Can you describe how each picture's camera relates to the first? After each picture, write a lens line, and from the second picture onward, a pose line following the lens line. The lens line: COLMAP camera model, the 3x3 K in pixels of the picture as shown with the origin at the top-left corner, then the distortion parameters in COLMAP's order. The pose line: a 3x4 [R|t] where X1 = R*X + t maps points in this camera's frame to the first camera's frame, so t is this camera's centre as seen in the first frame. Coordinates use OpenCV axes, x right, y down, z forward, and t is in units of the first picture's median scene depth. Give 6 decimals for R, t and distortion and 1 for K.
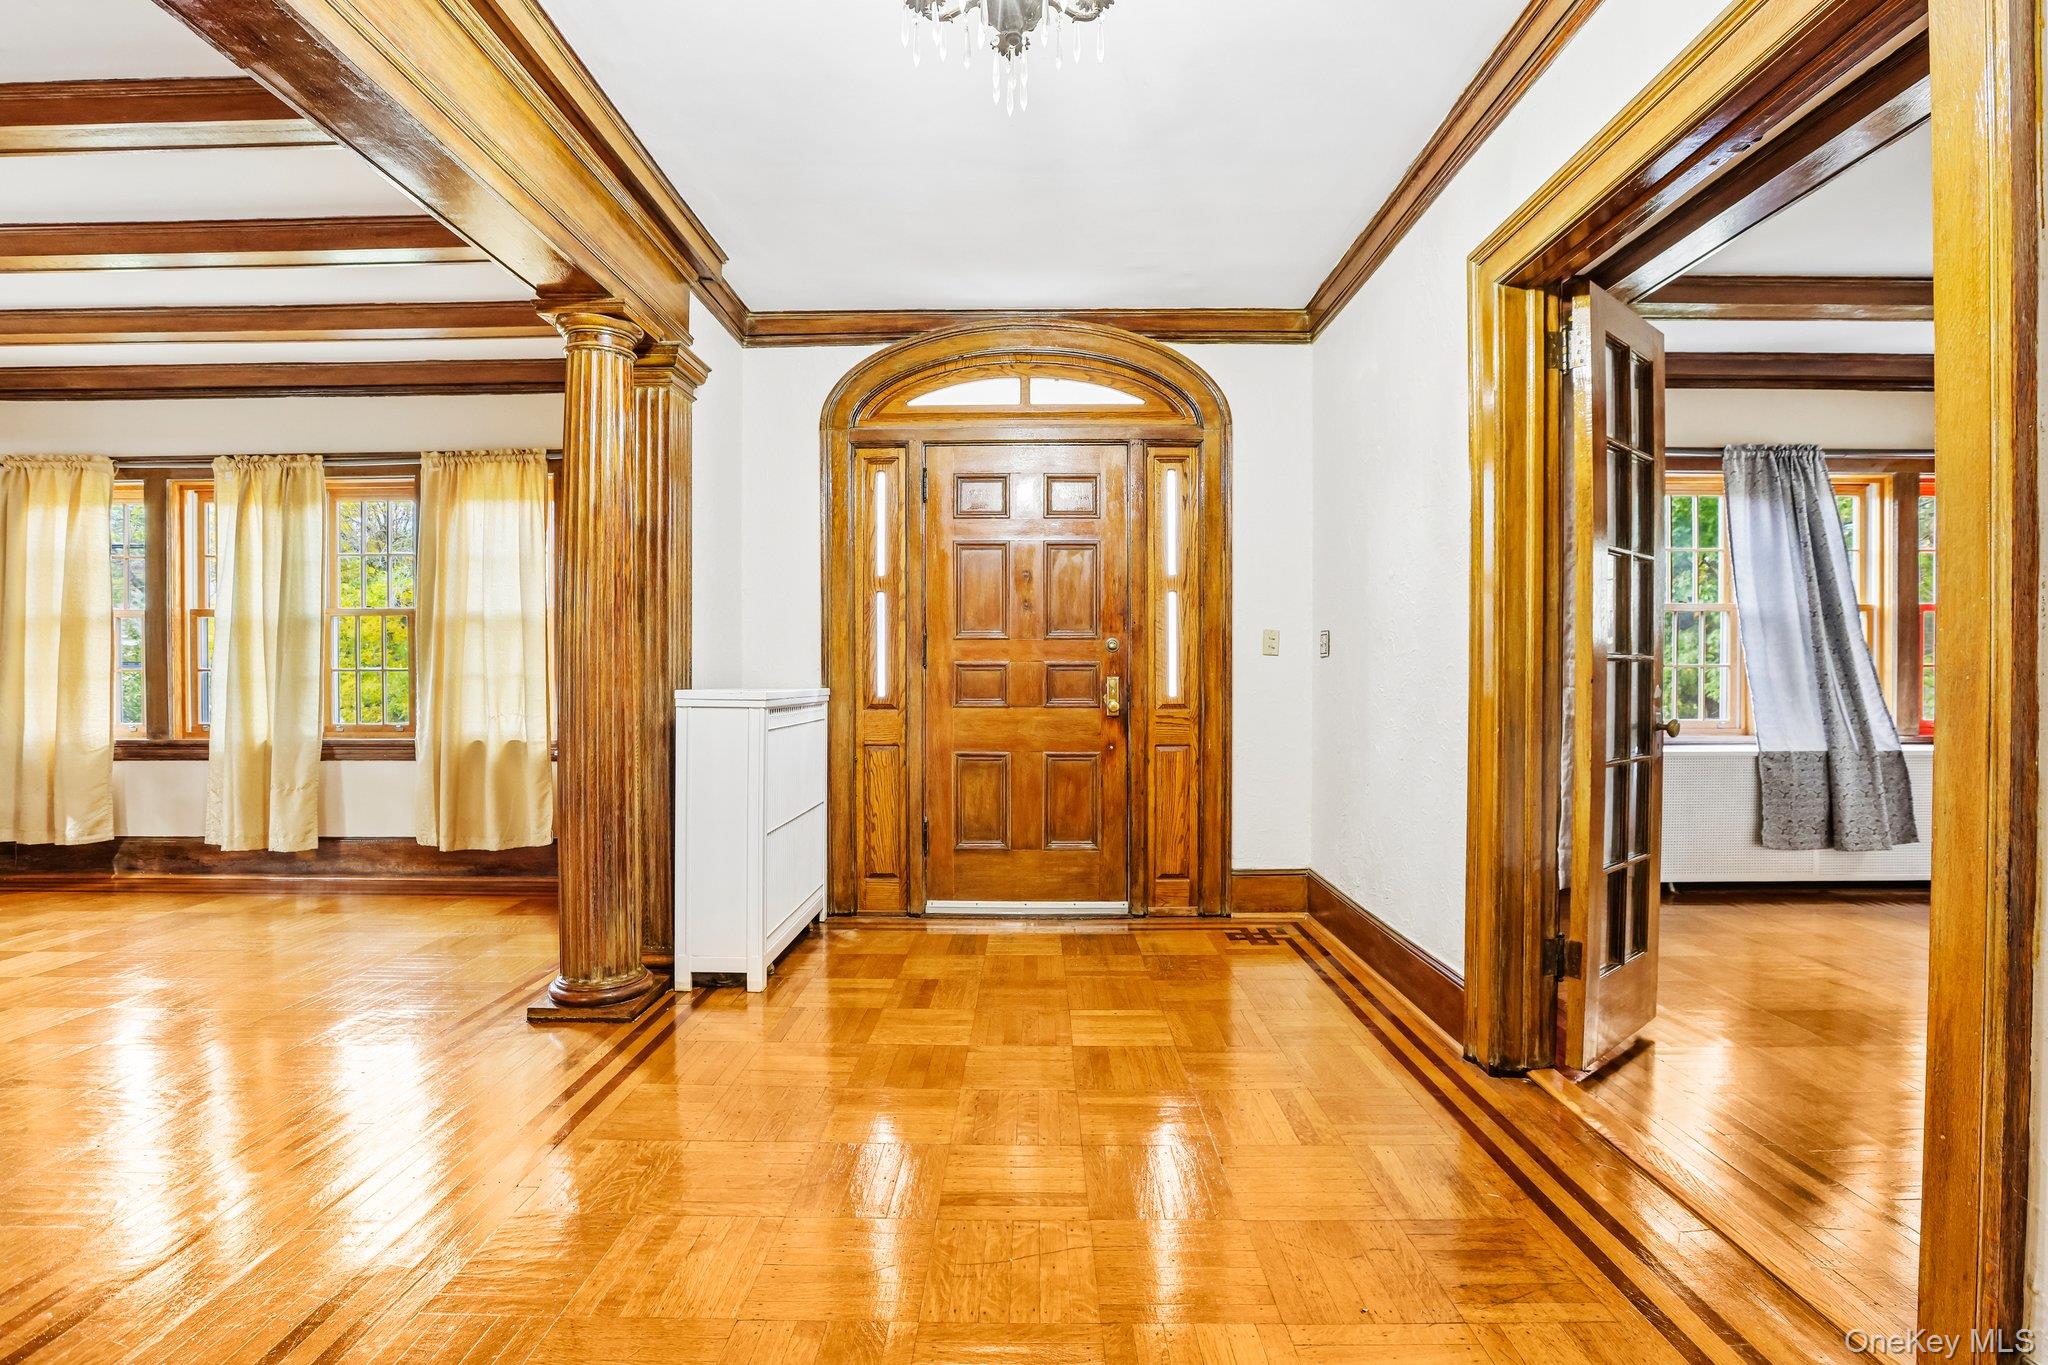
lens RADIAL K [[950.1, 0, 1020.3], [0, 950.1, 689.9], [0, 0, 1]] dist [-0.053975, 0.019980]
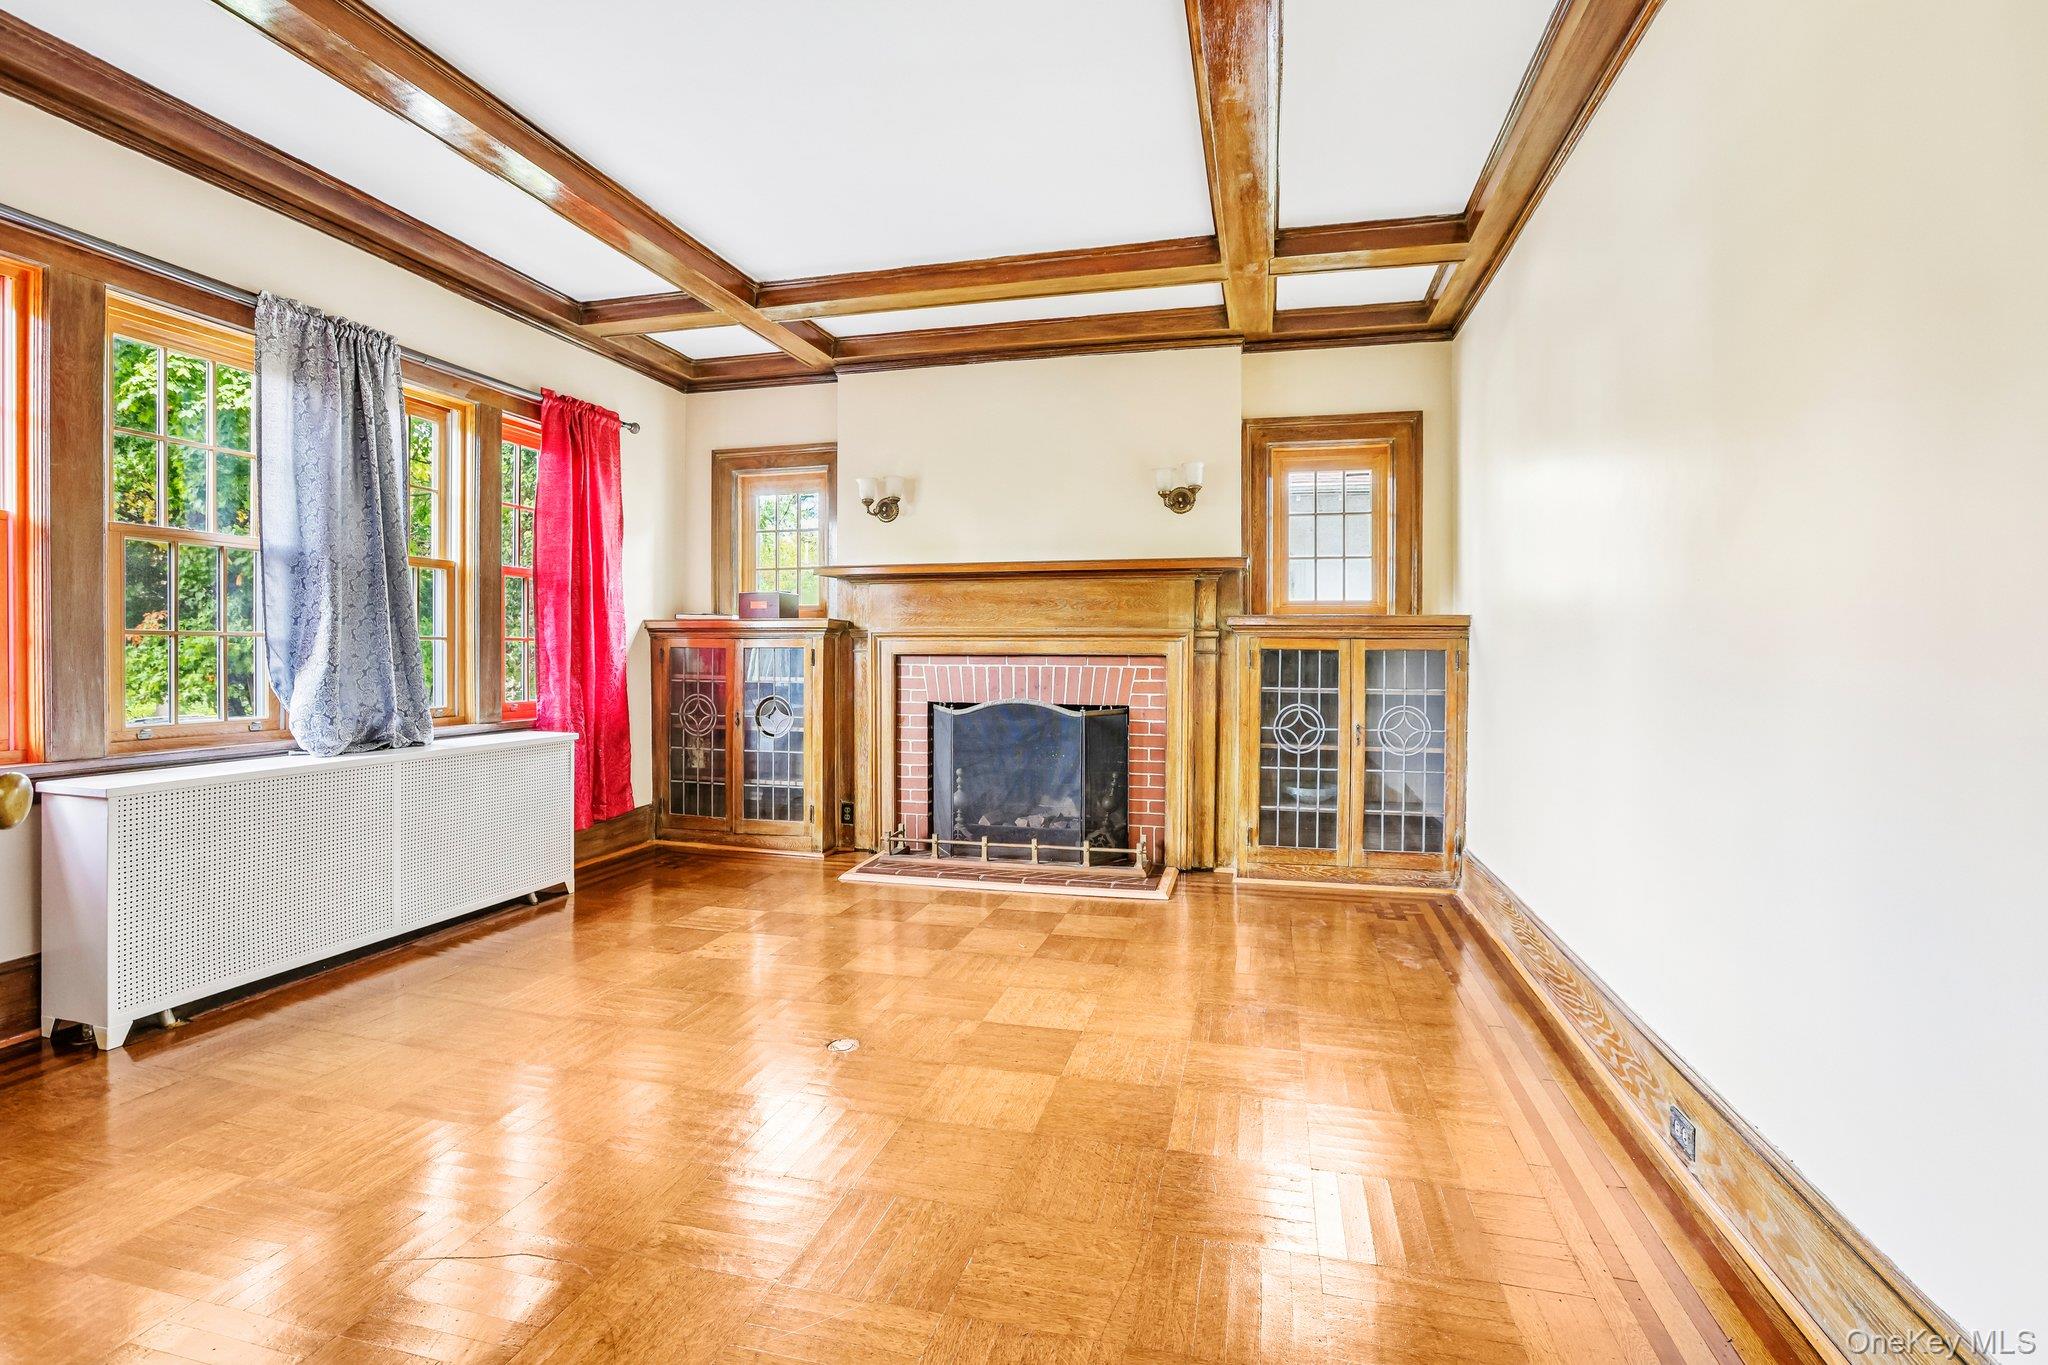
lens RADIAL K [[948.0, 0, 1035.6], [0, 948.0, 670.6], [0, 0, 1]] dist [-0.076317, 0.041749]
pose [[0.228694, -0.016044, 0.973366, 0.280168], [0.007415, 0.999864, 0.014739, -0.006763], [-0.973470, 0.003847, 0.228781, 0.352130]]
